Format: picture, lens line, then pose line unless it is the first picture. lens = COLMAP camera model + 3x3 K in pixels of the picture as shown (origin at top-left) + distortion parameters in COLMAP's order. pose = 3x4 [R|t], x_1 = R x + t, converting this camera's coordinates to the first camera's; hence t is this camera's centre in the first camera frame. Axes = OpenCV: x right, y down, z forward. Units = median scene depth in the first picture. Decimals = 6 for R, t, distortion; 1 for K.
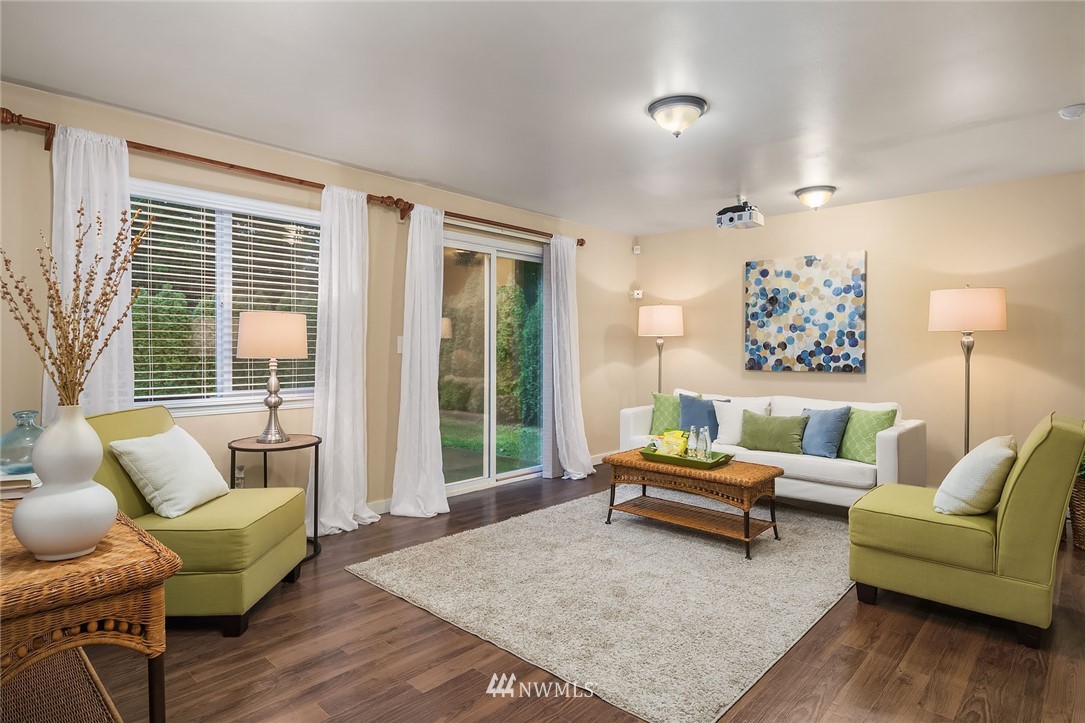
lens RADIAL K [[590.7, 0, 543.2], [0, 590.7, 345.0], [0, 0, 1]] dist [0.000128, 0.000002]
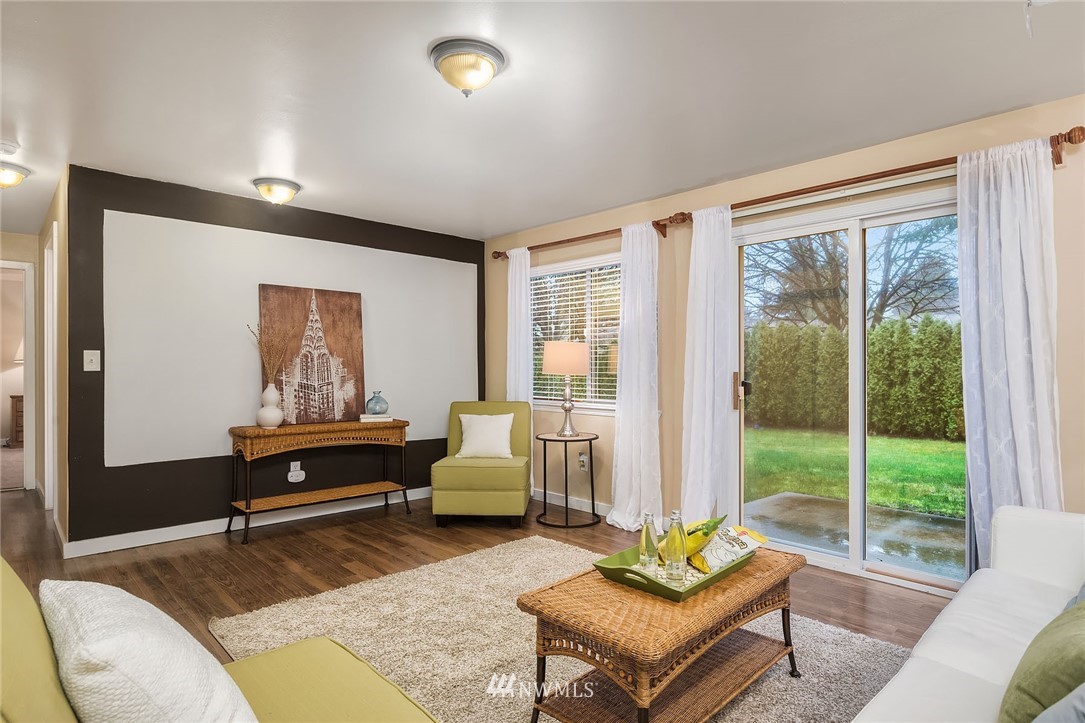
lens RADIAL K [[593.4, 0, 542.5], [0, 593.4, 361.5], [0, 0, 1]] dist [0.002864, 0.000263]
pose [[-0.068744, -0.008248, -0.997600, 0.913772], [0.005759, 0.999946, -0.008664, 0.003416], [0.997618, -0.006341, -0.068693, 1.036585]]
